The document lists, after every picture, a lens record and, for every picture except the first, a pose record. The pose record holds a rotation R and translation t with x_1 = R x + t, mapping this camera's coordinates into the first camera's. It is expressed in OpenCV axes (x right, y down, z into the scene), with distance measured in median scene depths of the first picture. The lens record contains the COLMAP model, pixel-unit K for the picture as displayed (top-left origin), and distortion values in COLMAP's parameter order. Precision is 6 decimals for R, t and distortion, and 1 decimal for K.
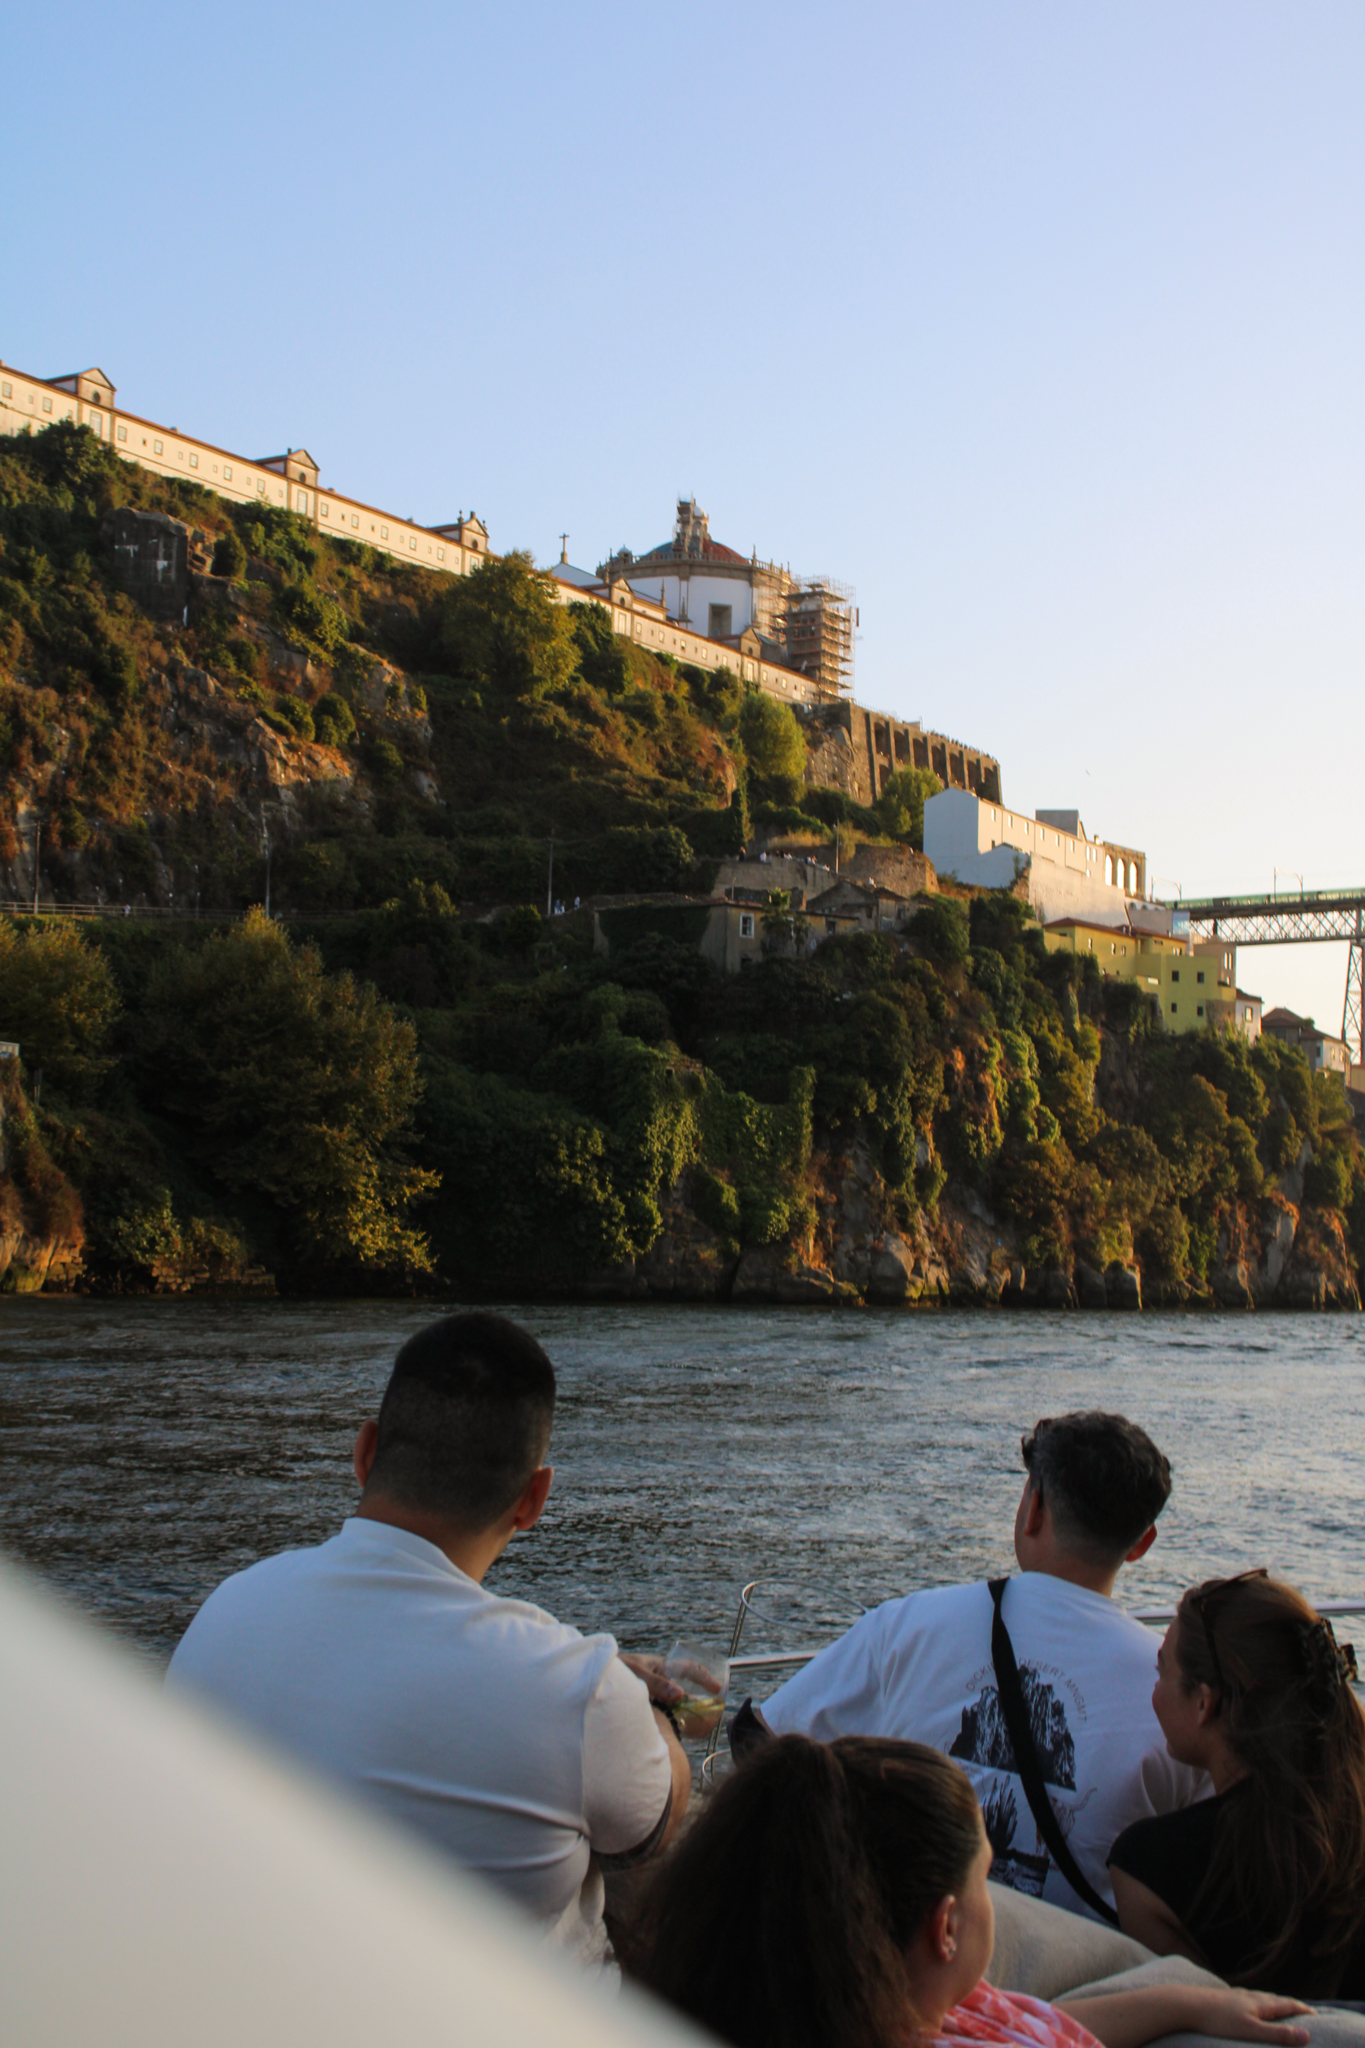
lens RADIAL K [[3074.7, 0, 682.7], [0, 3074.7, 1026.0], [0, 0, 1]] dist [-0.057404, 0.000000]
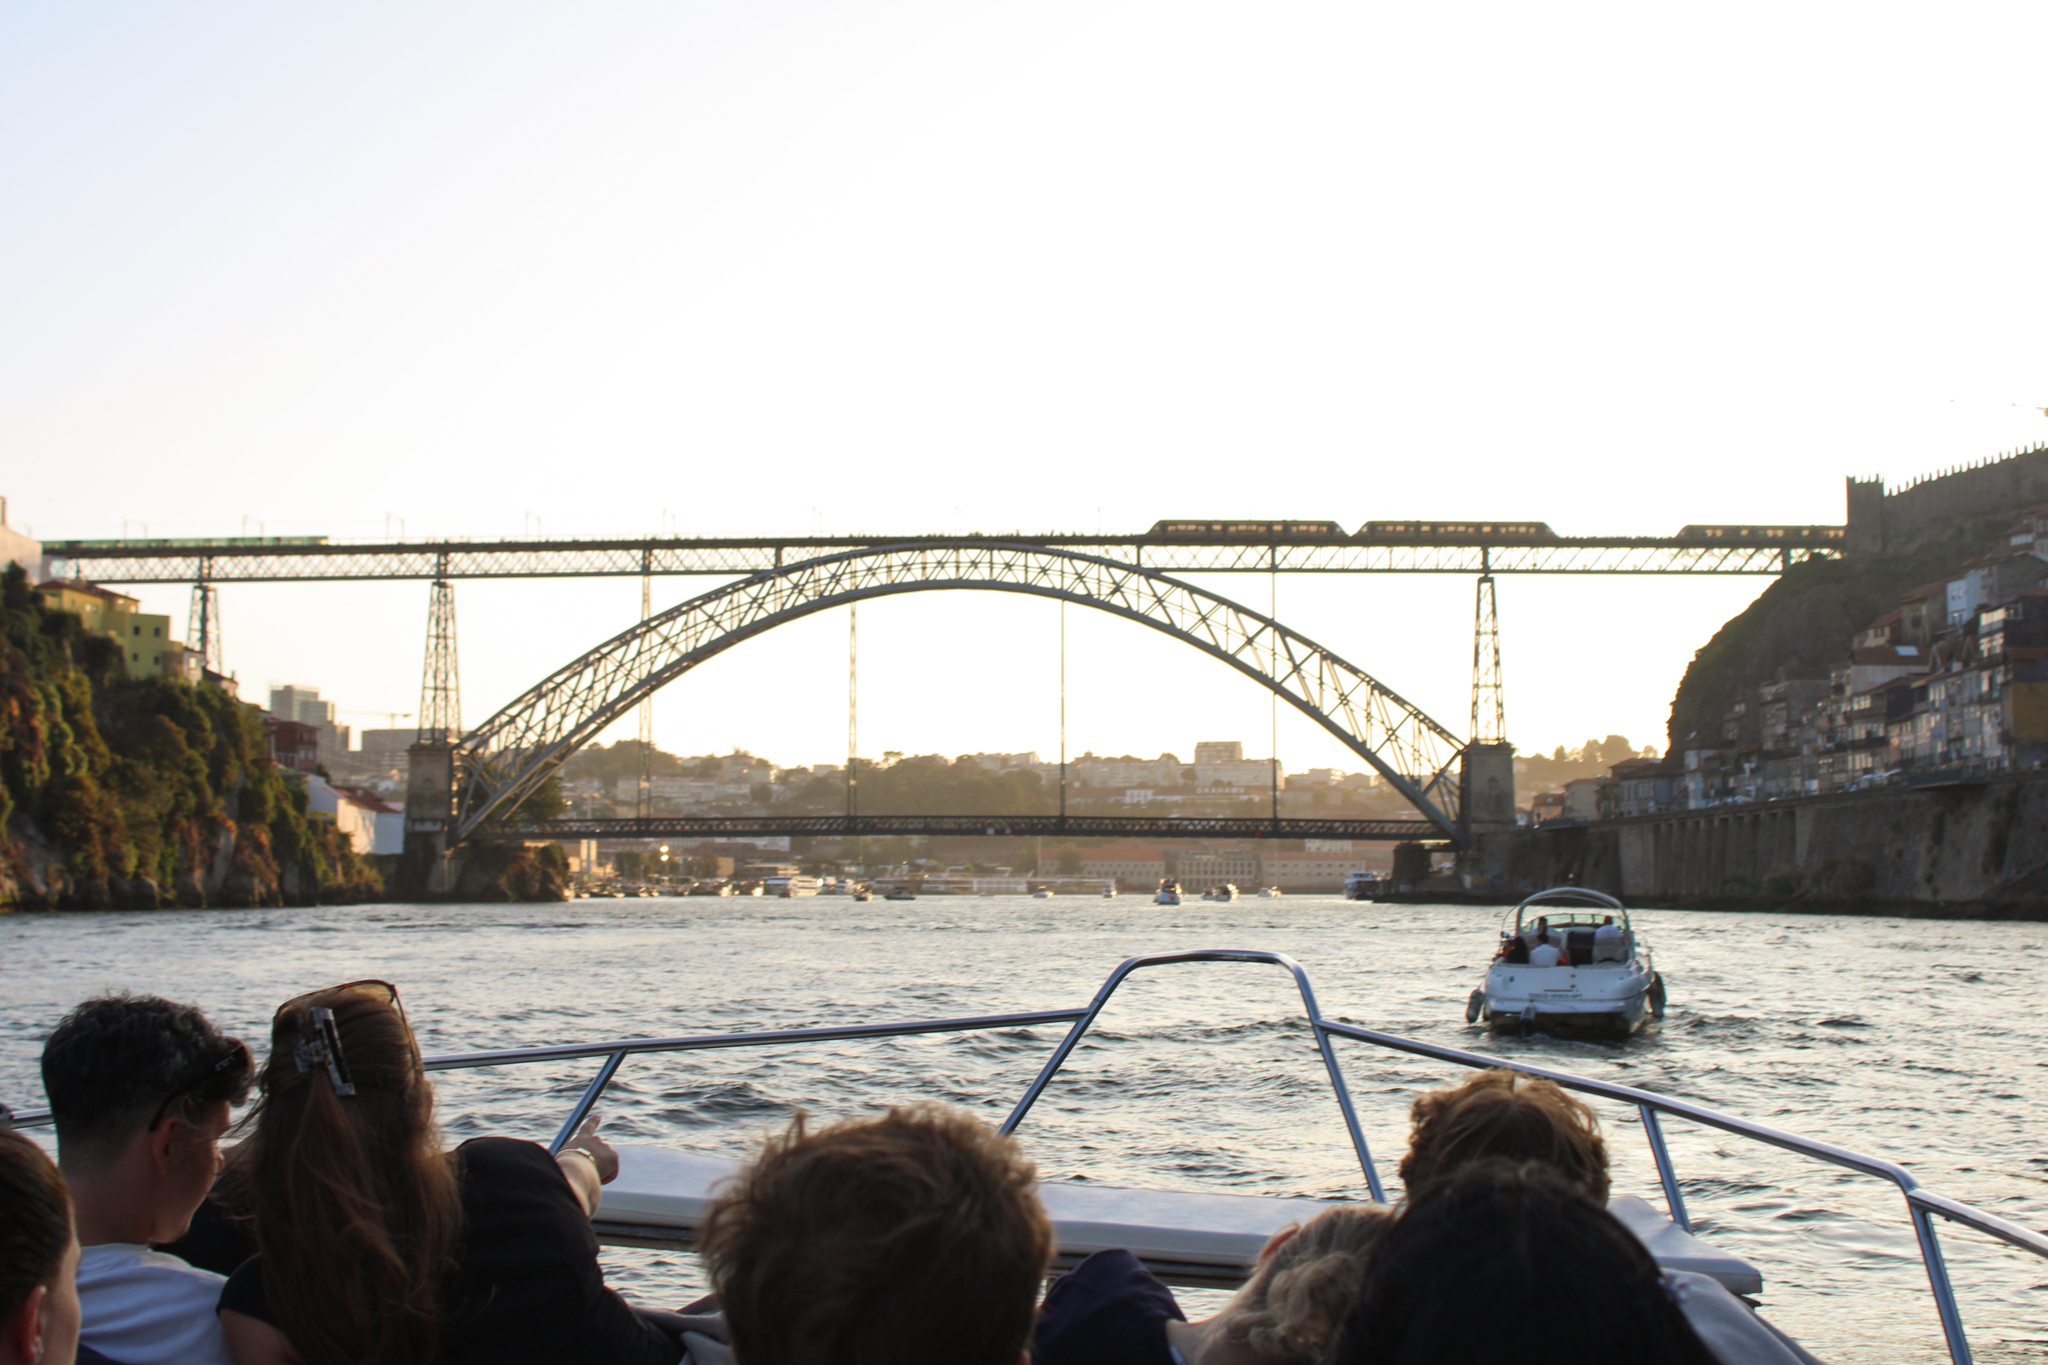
lens RADIAL K [[3074.7, 0, 1023.8], [0, 3074.7, 683.1], [0, 0, 1]] dist [-0.057404, 0.000000]
pose [[0.851160, 0.012852, 0.524748, -0.175258], [-0.023701, 0.999622, 0.013960, -0.021288], [-0.524370, -0.024319, 0.851143, -0.198516]]
